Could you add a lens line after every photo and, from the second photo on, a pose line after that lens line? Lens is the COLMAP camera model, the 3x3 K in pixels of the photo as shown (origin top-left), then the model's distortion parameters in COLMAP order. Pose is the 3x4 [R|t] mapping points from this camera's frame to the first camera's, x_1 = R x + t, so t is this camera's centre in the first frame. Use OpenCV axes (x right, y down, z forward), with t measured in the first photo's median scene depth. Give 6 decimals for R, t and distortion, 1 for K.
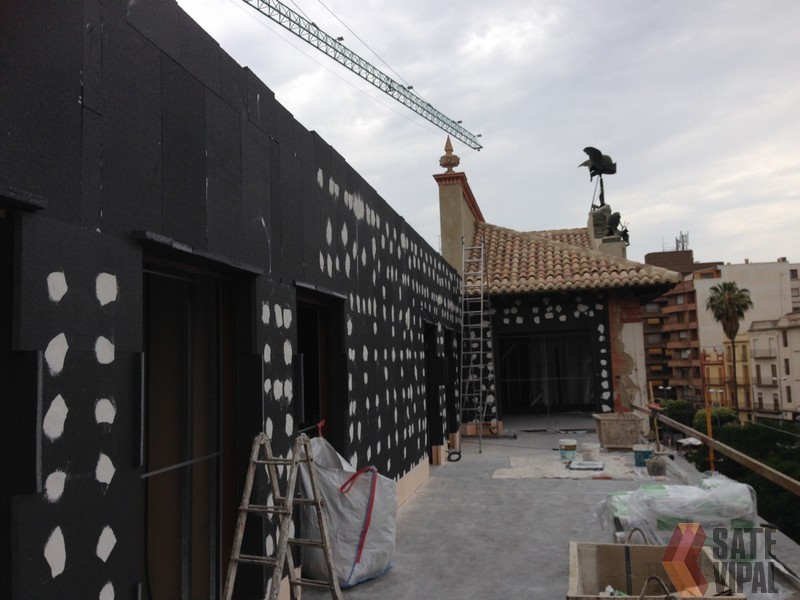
lens RADIAL K [[760.8, 0, 400.0], [0, 760.8, 300.0], [0, 0, 1]] dist [0.183508, -0.297009]
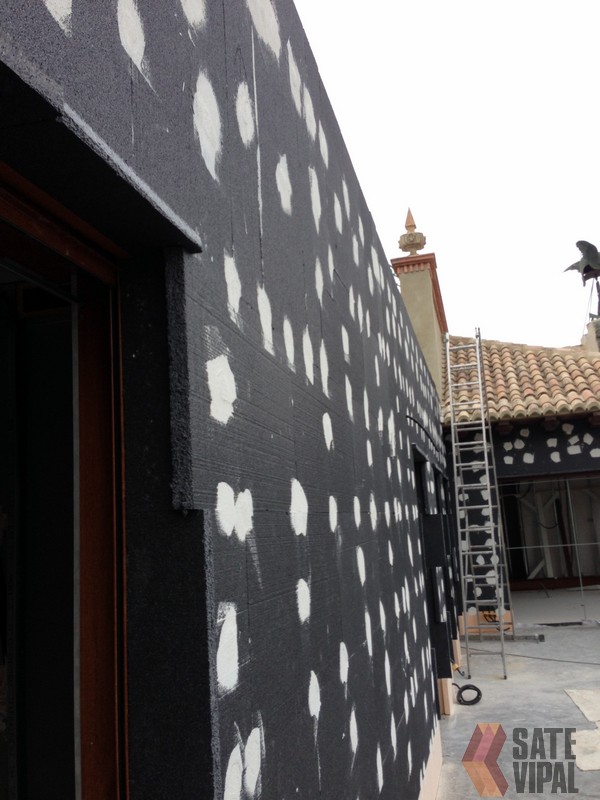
lens RADIAL K [[760.8, 0, 296.9], [0, 760.8, 407.9], [0, 0, 1]] dist [0.183508, -0.297009]
pose [[0.997964, -0.037606, -0.051521, -0.012967], [0.034008, 0.997036, -0.069012, 0.022506], [0.053964, 0.067119, 0.996285, 0.306213]]
